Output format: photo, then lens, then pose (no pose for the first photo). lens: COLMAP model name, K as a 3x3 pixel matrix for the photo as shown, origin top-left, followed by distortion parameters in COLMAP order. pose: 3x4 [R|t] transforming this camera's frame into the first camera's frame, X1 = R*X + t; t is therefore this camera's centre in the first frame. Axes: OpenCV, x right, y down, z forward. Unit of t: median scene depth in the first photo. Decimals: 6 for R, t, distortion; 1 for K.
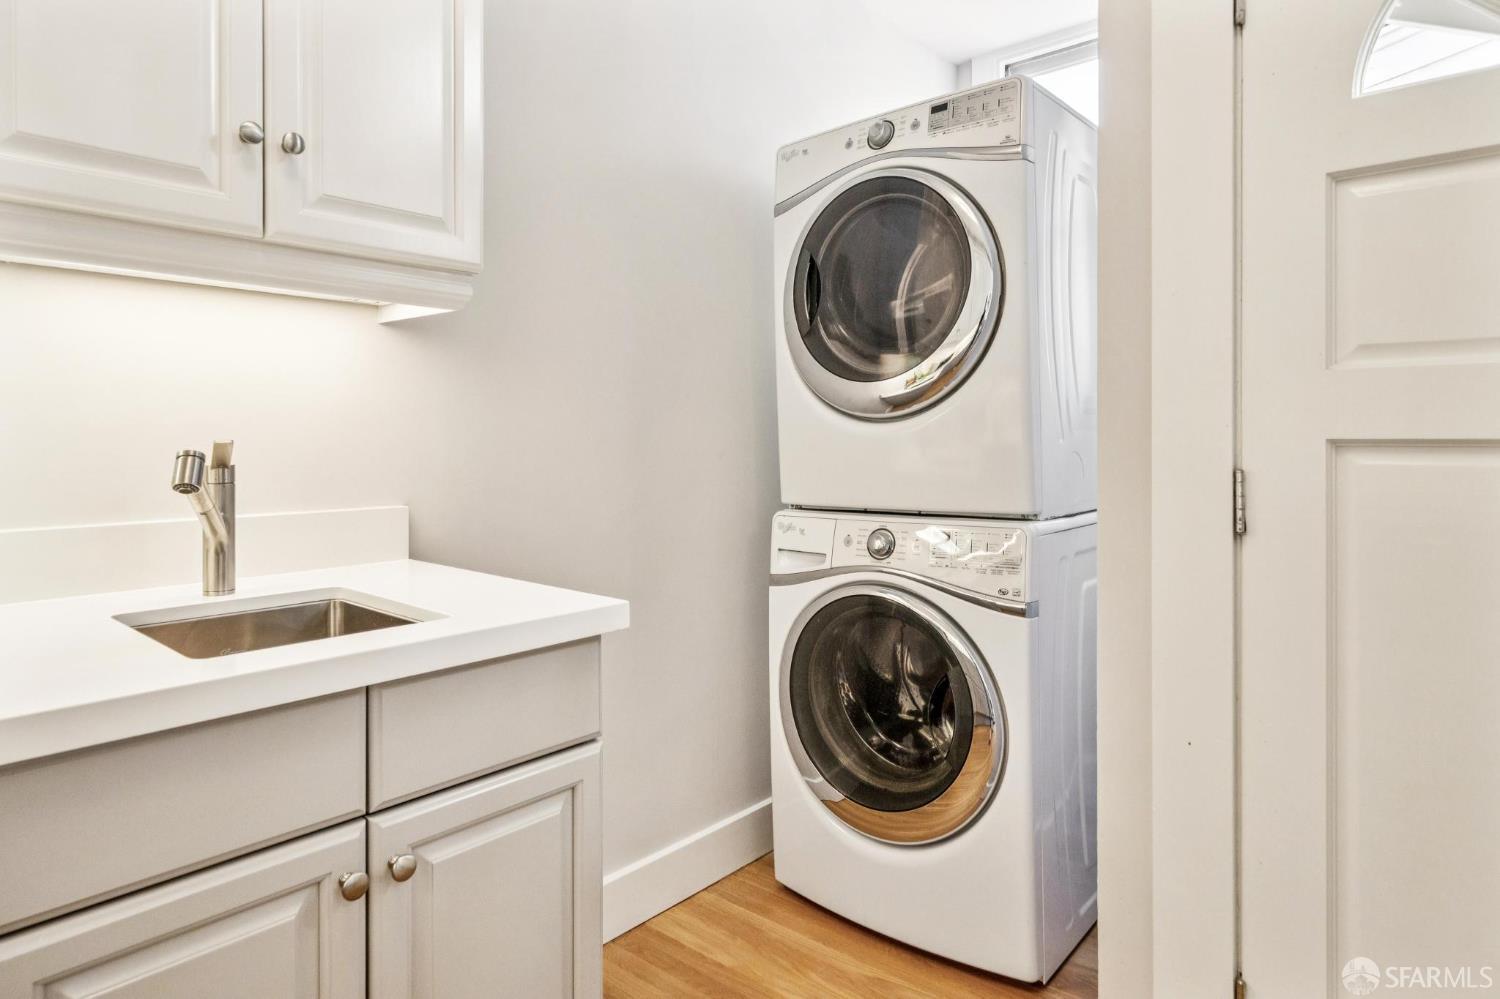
lens RADIAL K [[878.8, 0, 708.3], [0, 878.8, 439.3], [0, 0, 1]] dist [-0.002502, -0.000749]
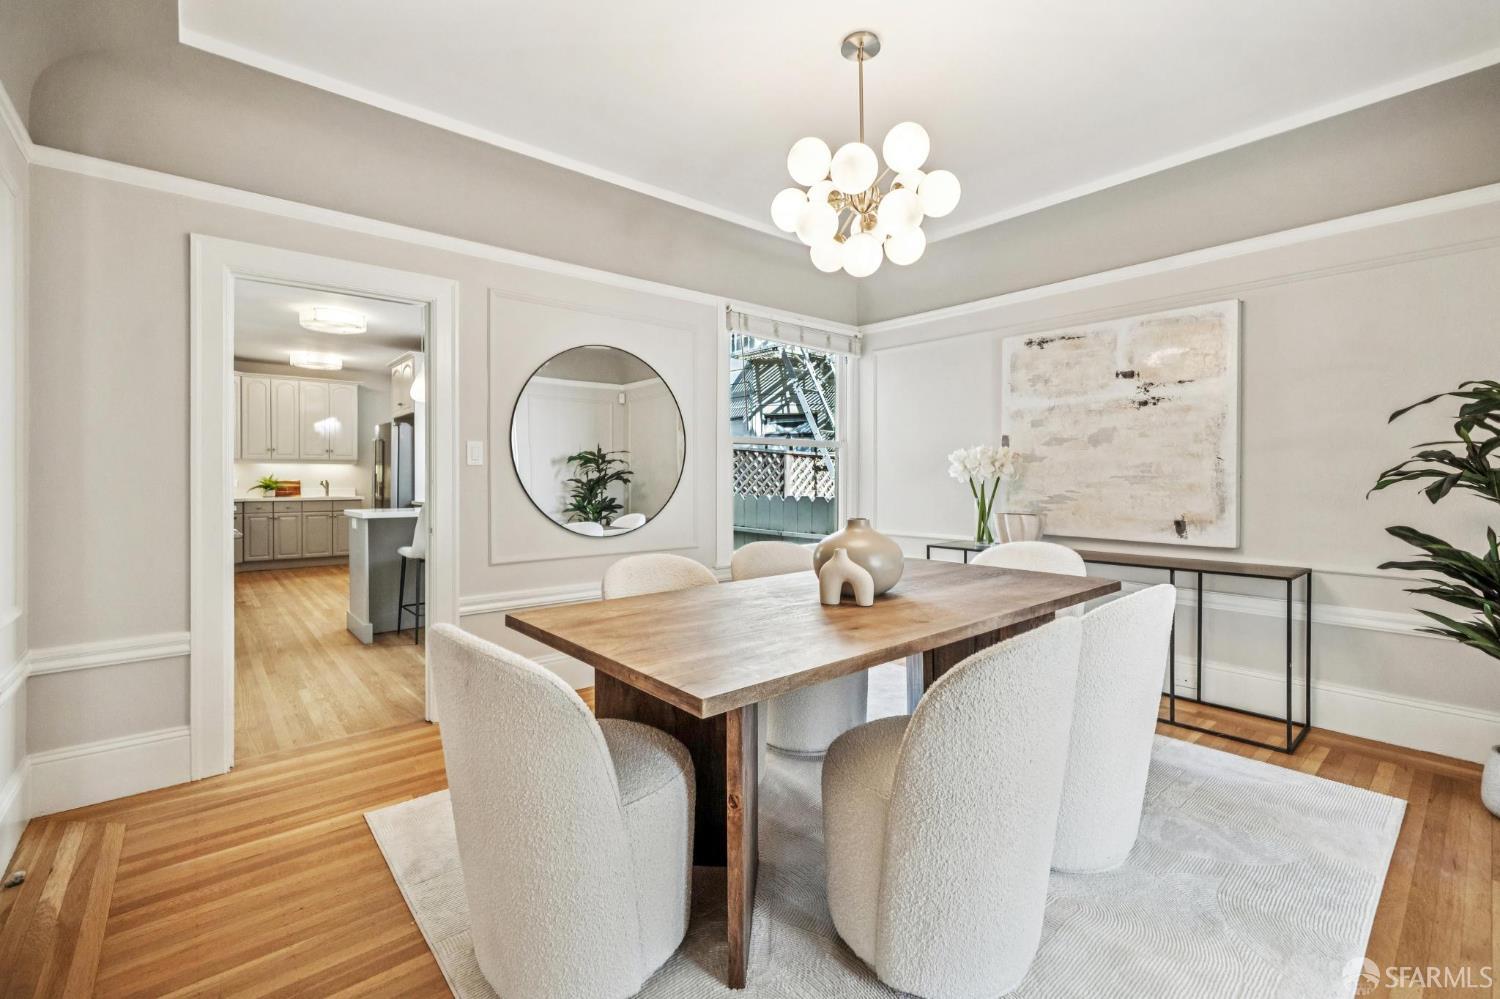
lens RADIAL K [[669.6, 0, 760.2], [0, 669.6, 484.2], [0, 0, 1]] dist [0.000732, -0.000493]
pose [[0.991654, 0.003704, -0.128872, 3.293680], [-0.003195, 0.999986, 0.004156, 0.001364], [0.128885, -0.003709, 0.991653, -3.659381]]
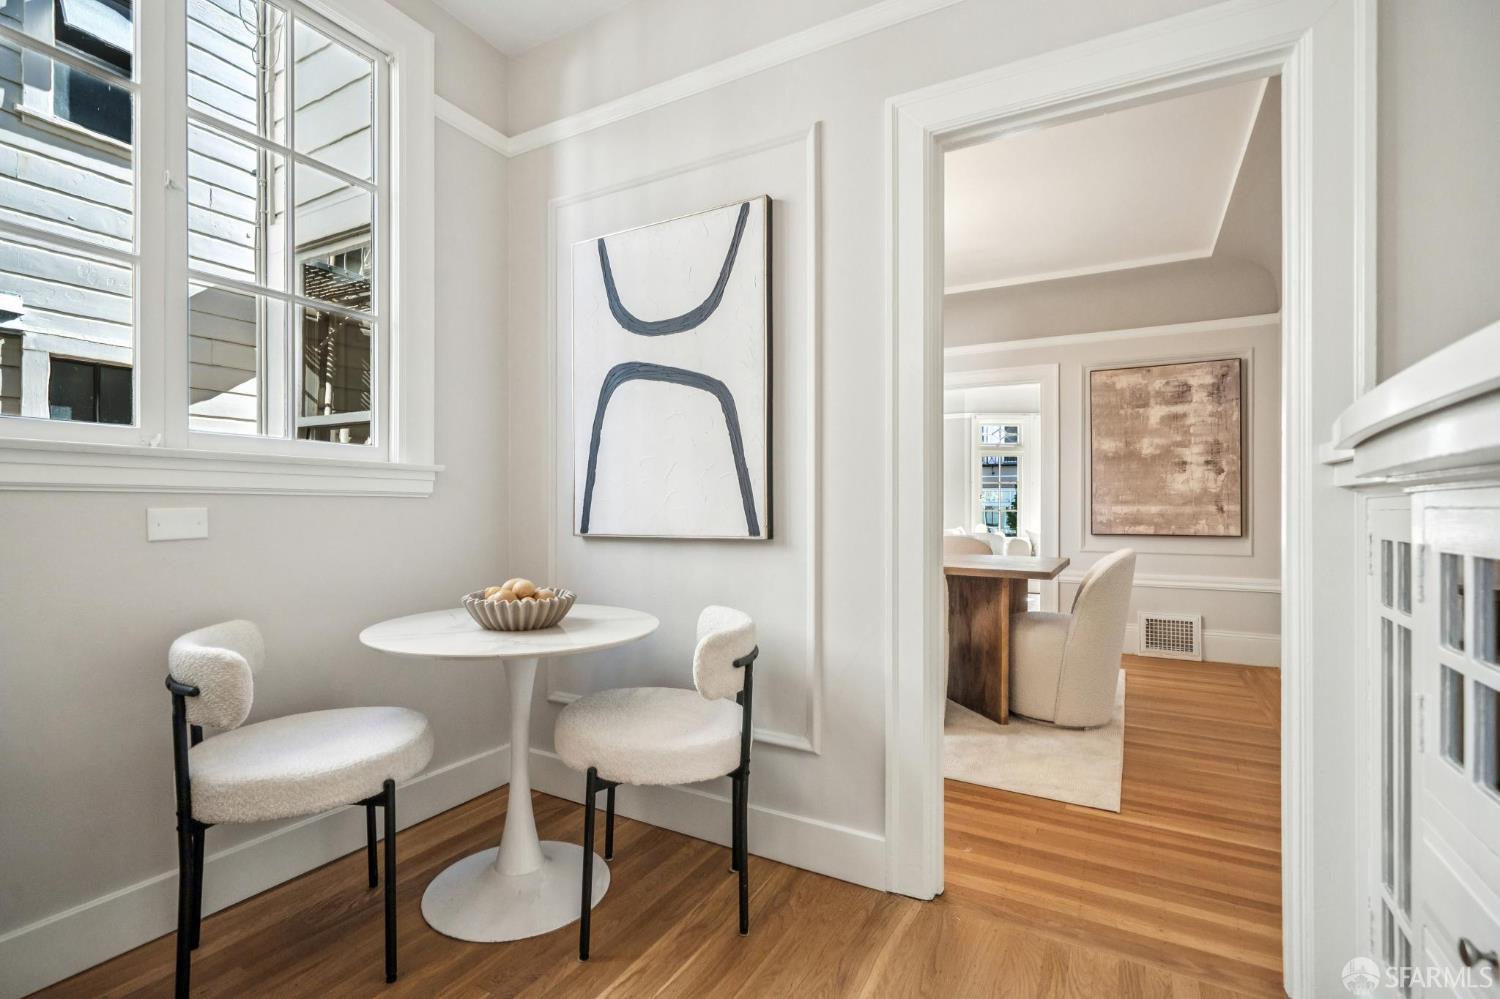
lens RADIAL K [[681.5, 0, 747.8], [0, 681.5, 510.7], [0, 0, 1]] dist [0.002311, 0.000729]
pose [[-0.219265, -0.000663, 0.975665, 1.317881], [0.001743, 0.999998, 0.001072, 0.076055], [-0.975664, 0.001936, -0.219263, -1.564525]]
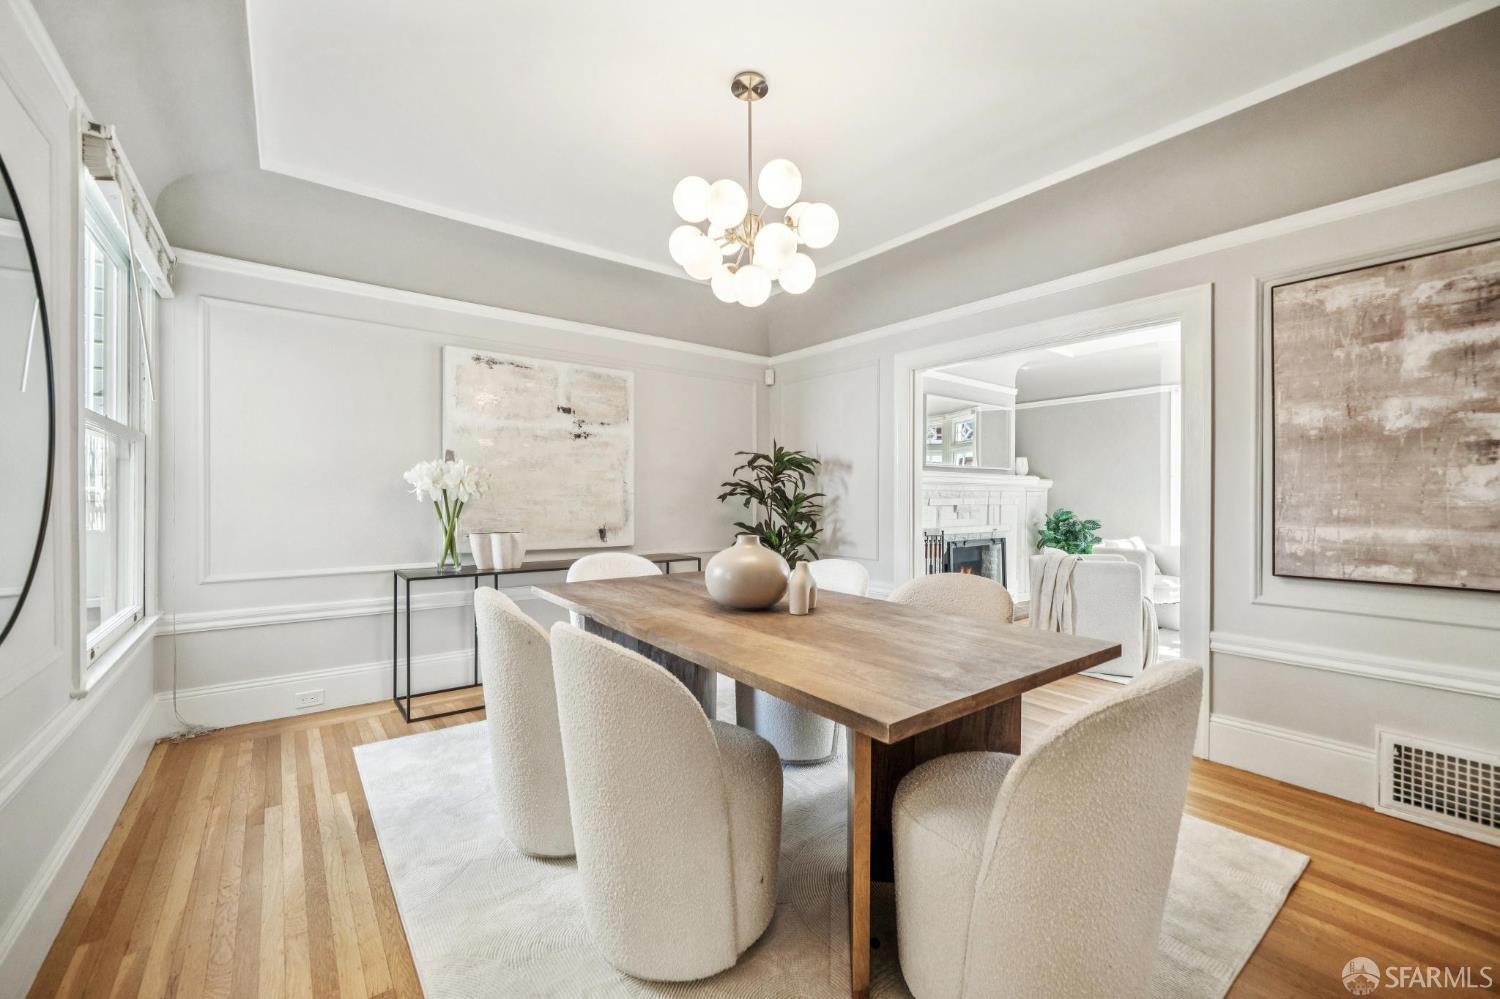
lens RADIAL K [[607.3, 0, 745.4], [0, 607.3, 504.9], [0, 0, 1]] dist [-0.000807, 0.000282]
pose [[0.185541, -0.006272, 0.982616, 2.076841], [0.002764, 0.999979, 0.005861, 0.007213], [-0.982633, 0.001629, 0.185555, -2.545574]]
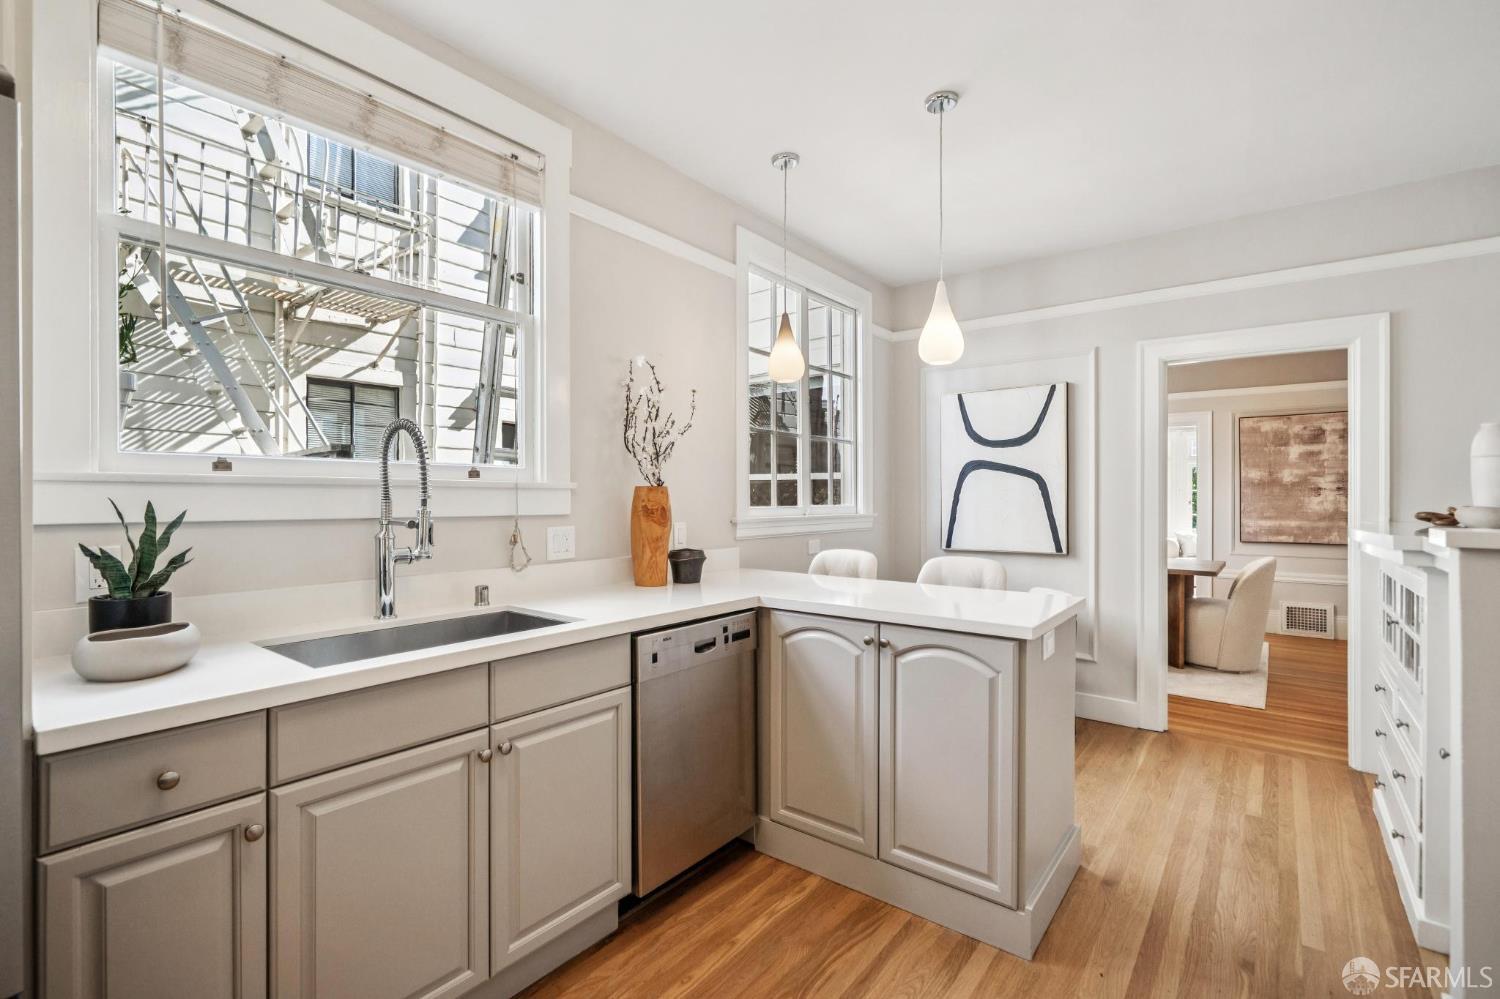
lens RADIAL K [[669.6, 0, 730.0], [0, 669.6, 503.5], [0, 0, 1]] dist [0.000732, -0.000493]
pose [[-0.048334, -0.004903, 0.998819, 0.328059], [0.004566, 0.999976, 0.005130, -0.050954], [-0.998821, 0.004809, -0.048310, -0.688408]]
